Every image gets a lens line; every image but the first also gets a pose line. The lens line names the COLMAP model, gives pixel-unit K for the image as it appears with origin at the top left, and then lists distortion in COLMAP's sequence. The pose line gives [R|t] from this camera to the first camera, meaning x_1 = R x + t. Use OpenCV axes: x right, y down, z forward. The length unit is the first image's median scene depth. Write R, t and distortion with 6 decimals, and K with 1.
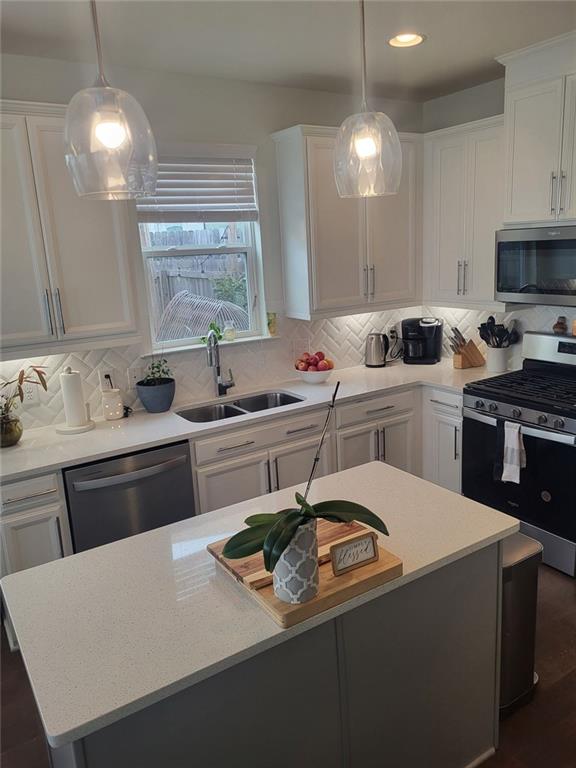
lens RADIAL K [[579.5, 0, 298.4], [0, 579.5, 377.0], [0, 0, 1]] dist [0.046834, -0.039253]
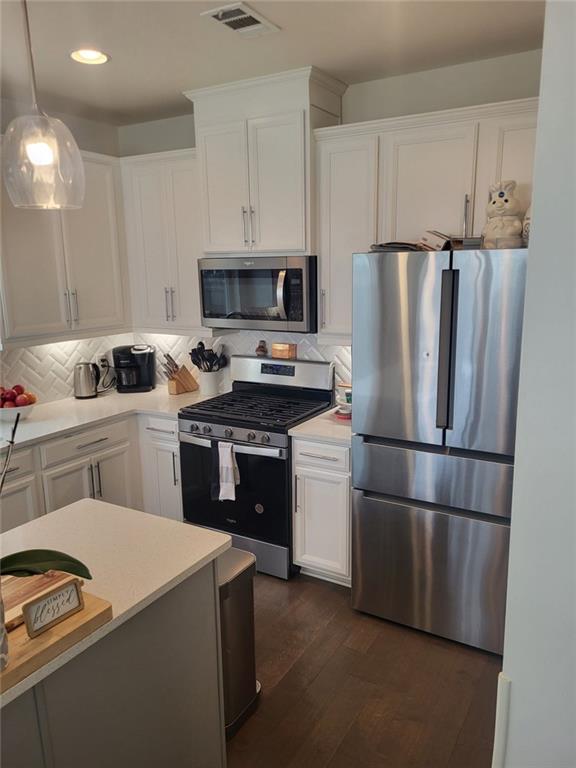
lens RADIAL K [[579.5, 0, 288.2], [0, 579.5, 384.9], [0, 0, 1]] dist [0.046834, -0.039253]
pose [[0.898485, -0.055458, 0.435488, 0.021124], [0.071758, 0.997200, -0.021060, 0.005301], [-0.433100, 0.050172, 0.899948, 0.014402]]
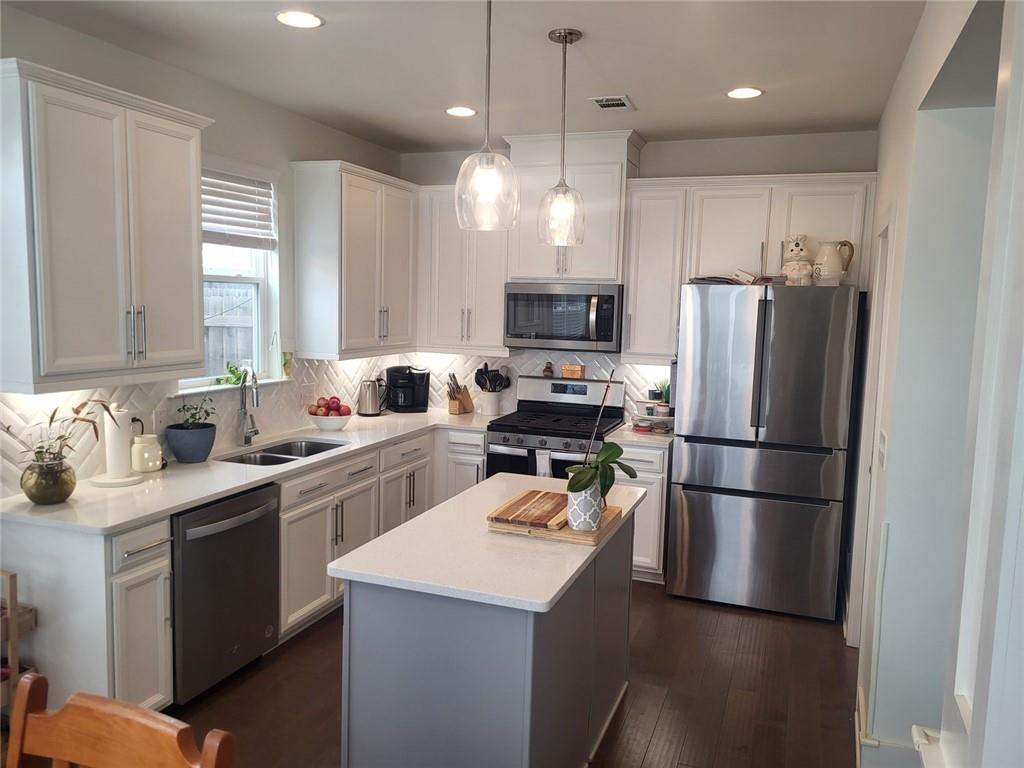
lens RADIAL K [[772.7, 0, 507.1], [0, 772.7, 386.2], [0, 0, 1]] dist [0.046834, -0.039253]
pose [[0.809990, 0.002828, 0.586436, -0.506331], [0.068377, 0.992712, -0.099230, 0.088409], [-0.582443, 0.120474, 0.803894, -0.159180]]
